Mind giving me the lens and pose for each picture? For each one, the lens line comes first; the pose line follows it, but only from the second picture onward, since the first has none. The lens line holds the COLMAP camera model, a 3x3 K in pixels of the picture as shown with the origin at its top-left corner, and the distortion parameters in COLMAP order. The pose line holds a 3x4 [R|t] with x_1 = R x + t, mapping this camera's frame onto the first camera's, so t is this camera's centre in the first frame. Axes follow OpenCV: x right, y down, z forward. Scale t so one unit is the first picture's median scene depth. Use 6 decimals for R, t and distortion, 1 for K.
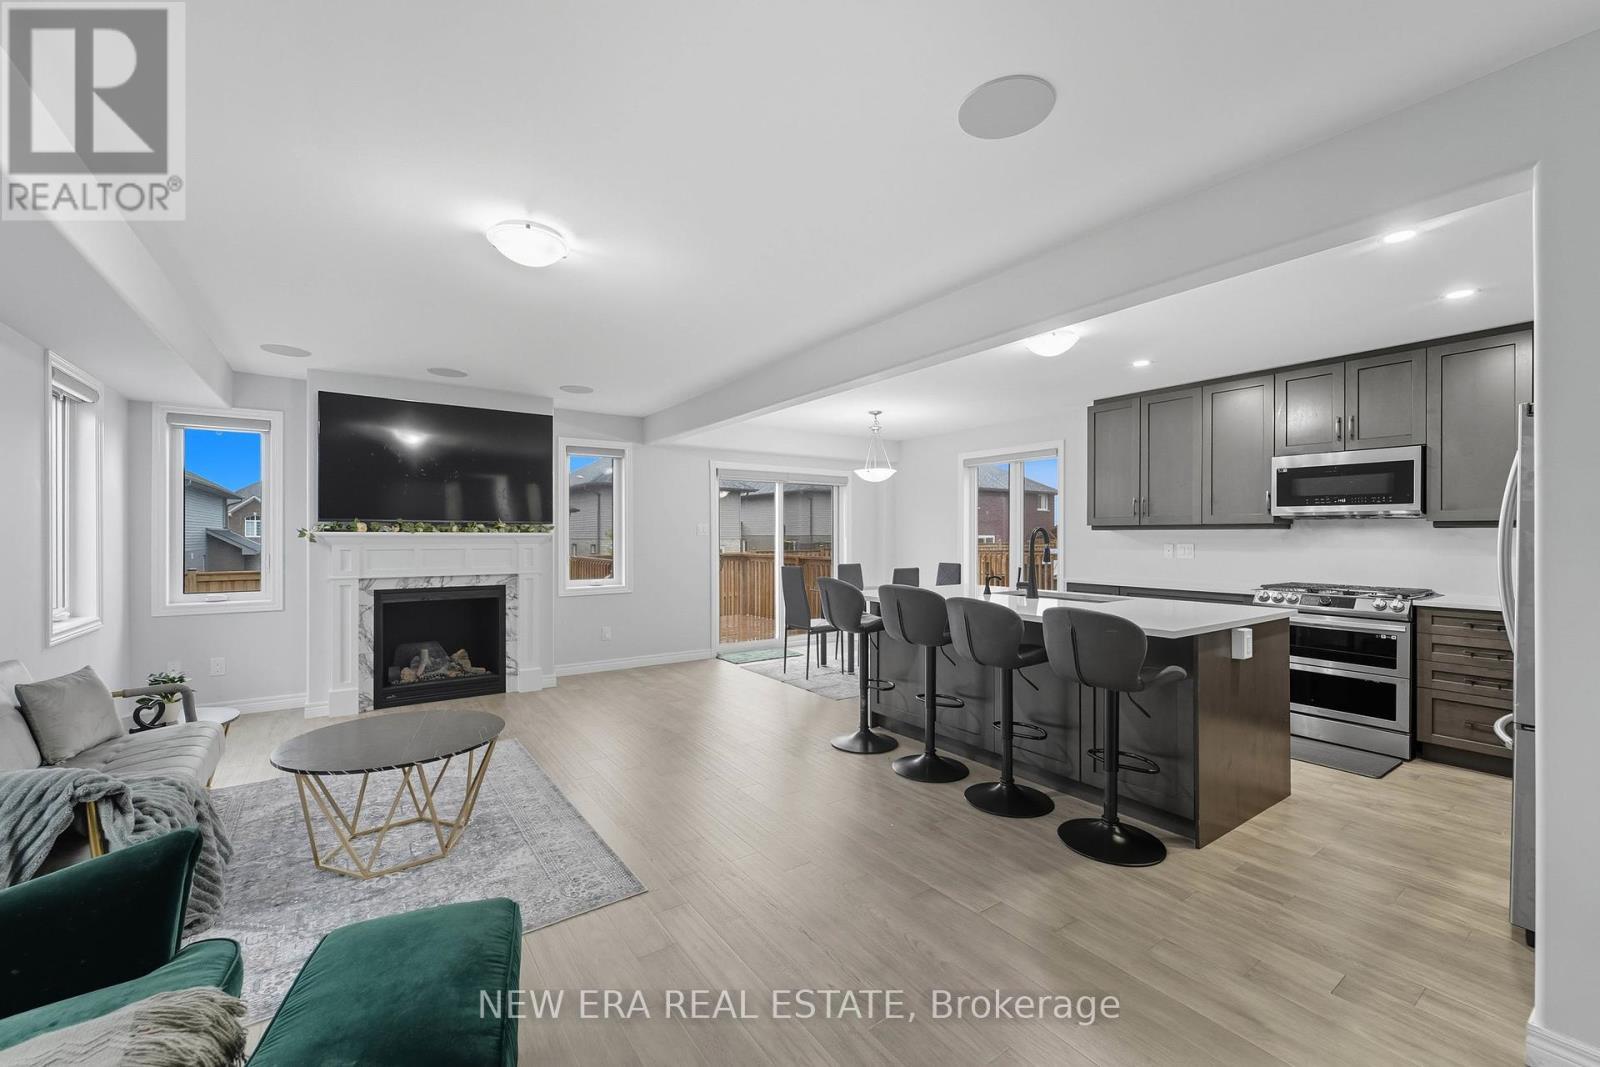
lens RADIAL K [[642.3, 0, 804.5], [0, 642.3, 534.6], [0, 0, 1]] dist [0.001674, -0.000345]
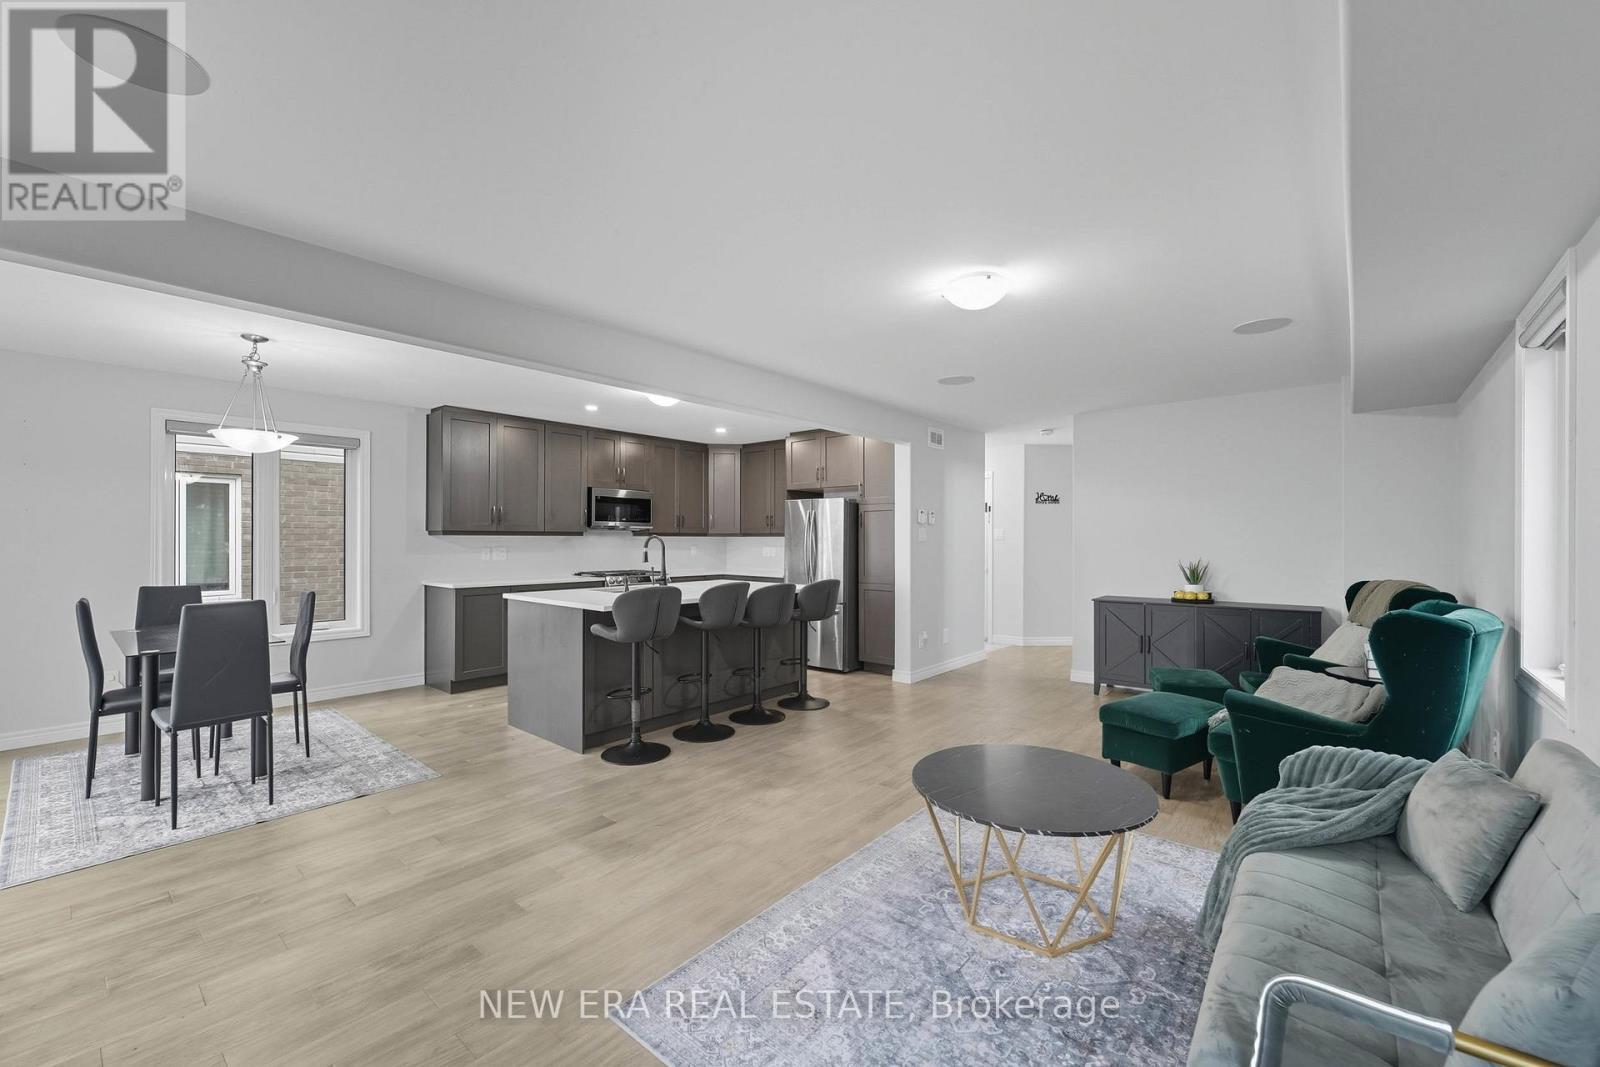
lens RADIAL K [[642.3, 0, 804.5], [0, 642.3, 534.6], [0, 0, 1]] dist [0.001674, -0.000345]
pose [[-0.250558, 0.006844, 0.968077, -0.838367], [-0.001855, 0.999970, -0.007550, -0.001806], [-0.968100, -0.003688, -0.250538, 0.908521]]
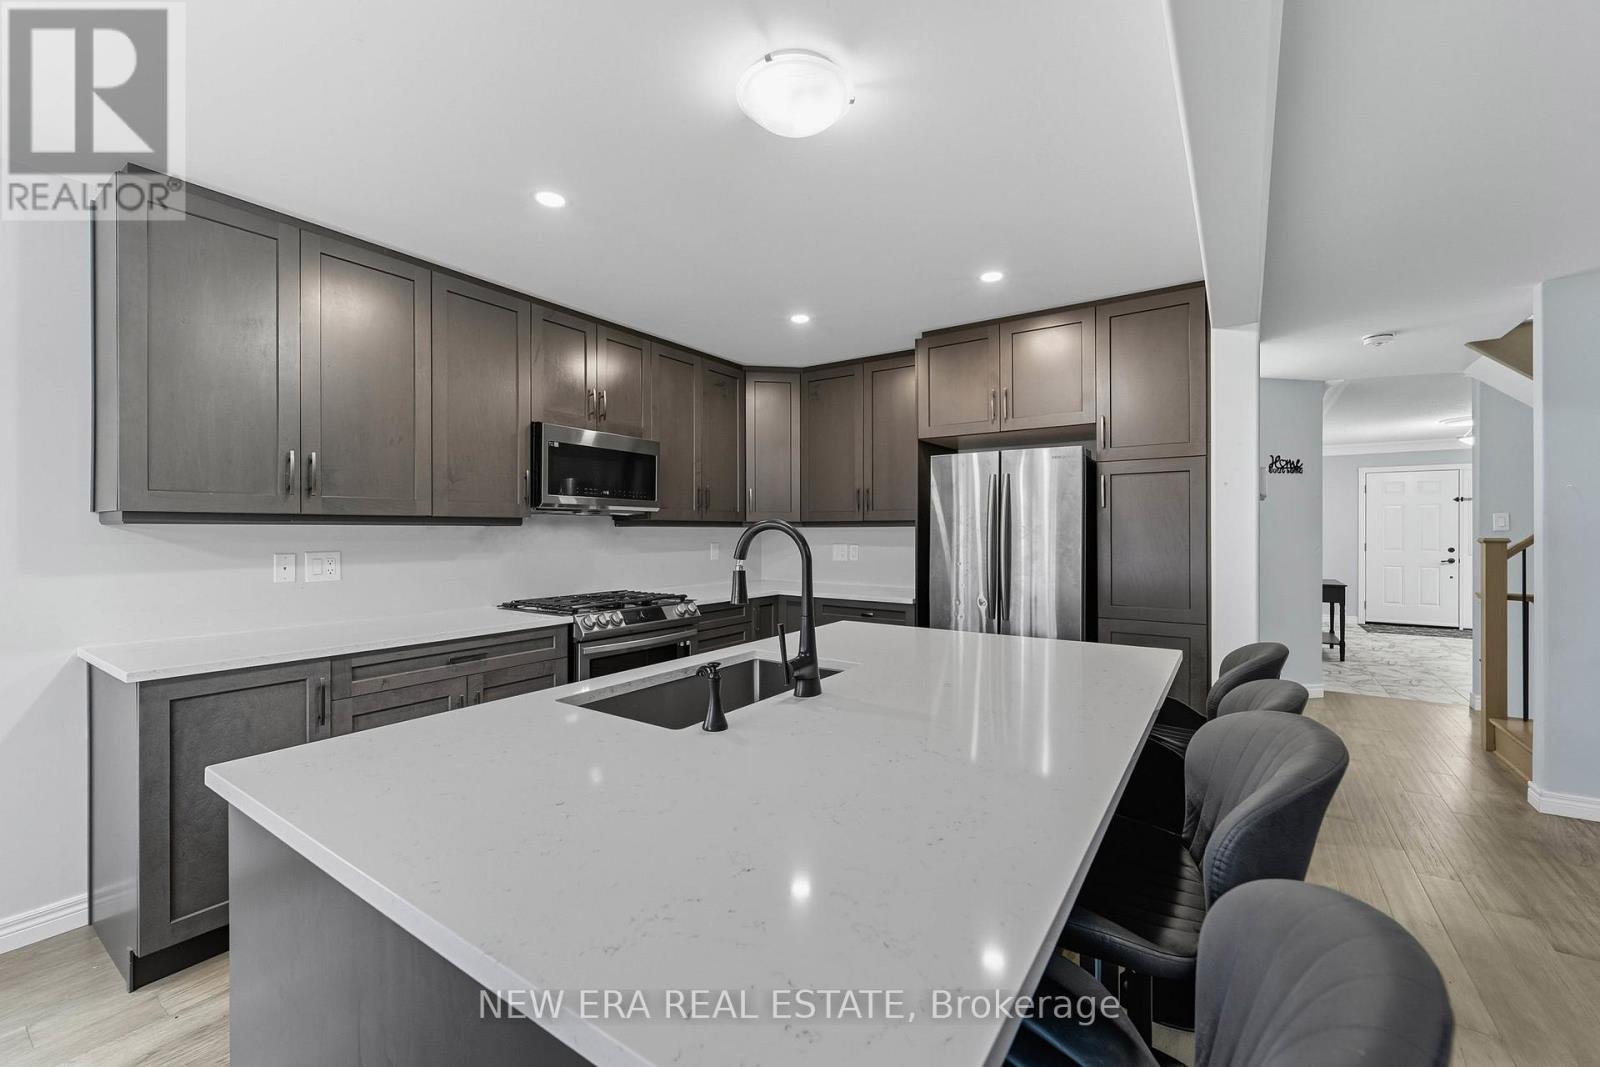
lens RADIAL K [[642.3, 0, 804.5], [0, 642.3, 534.6], [0, 0, 1]] dist [0.001674, -0.000345]
pose [[-0.345318, -0.005513, 0.938469, -0.018828], [0.000862, 0.999980, 0.006192, -0.003207], [-0.938485, 0.002947, -0.345307, 0.987229]]
